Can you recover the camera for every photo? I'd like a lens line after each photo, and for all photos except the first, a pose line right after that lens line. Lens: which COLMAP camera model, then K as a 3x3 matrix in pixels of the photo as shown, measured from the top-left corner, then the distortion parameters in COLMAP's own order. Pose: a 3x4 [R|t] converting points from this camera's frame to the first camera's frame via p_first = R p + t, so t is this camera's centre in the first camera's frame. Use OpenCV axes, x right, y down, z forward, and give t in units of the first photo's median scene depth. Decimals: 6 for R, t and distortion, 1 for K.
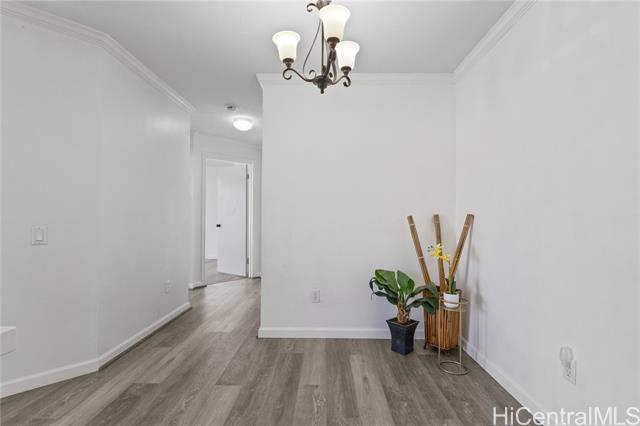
lens RADIAL K [[307.9, 0, 320.0], [0, 307.9, 213.0], [0, 0, 1]] dist [0.009795, 0.000177]
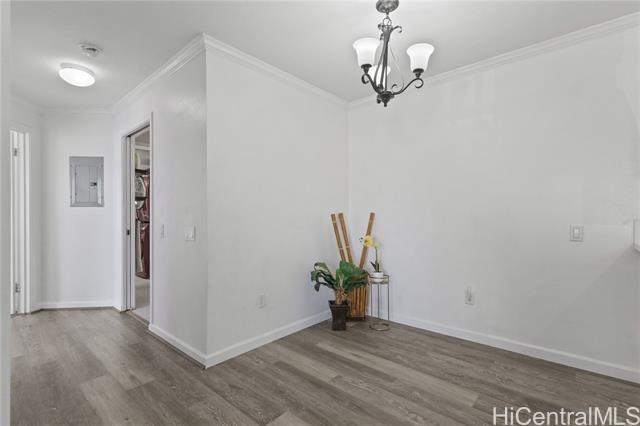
lens RADIAL K [[307.9, 0, 320.0], [0, 307.9, 213.0], [0, 0, 1]] dist [0.009795, 0.000177]
pose [[0.648742, -0.005956, 0.760985, -0.690215], [-0.006138, 0.999896, 0.013059, -0.010353], [-0.760984, -0.013143, 0.648638, 0.299128]]
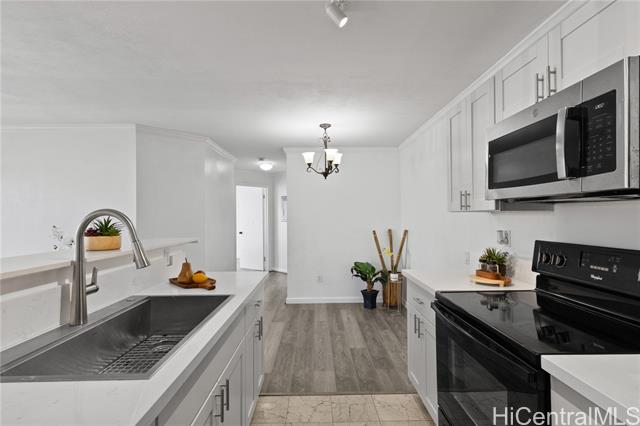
lens RADIAL K [[303.0, 0, 318.0], [0, 303.0, 210.5], [0, 0, 1]] dist [0.012055, 0.000063]
pose [[0.999586, -0.013623, 0.025357, -0.068382], [0.013704, 0.999901, -0.003037, -0.110175], [-0.025313, 0.003383, 0.999674, -0.745215]]
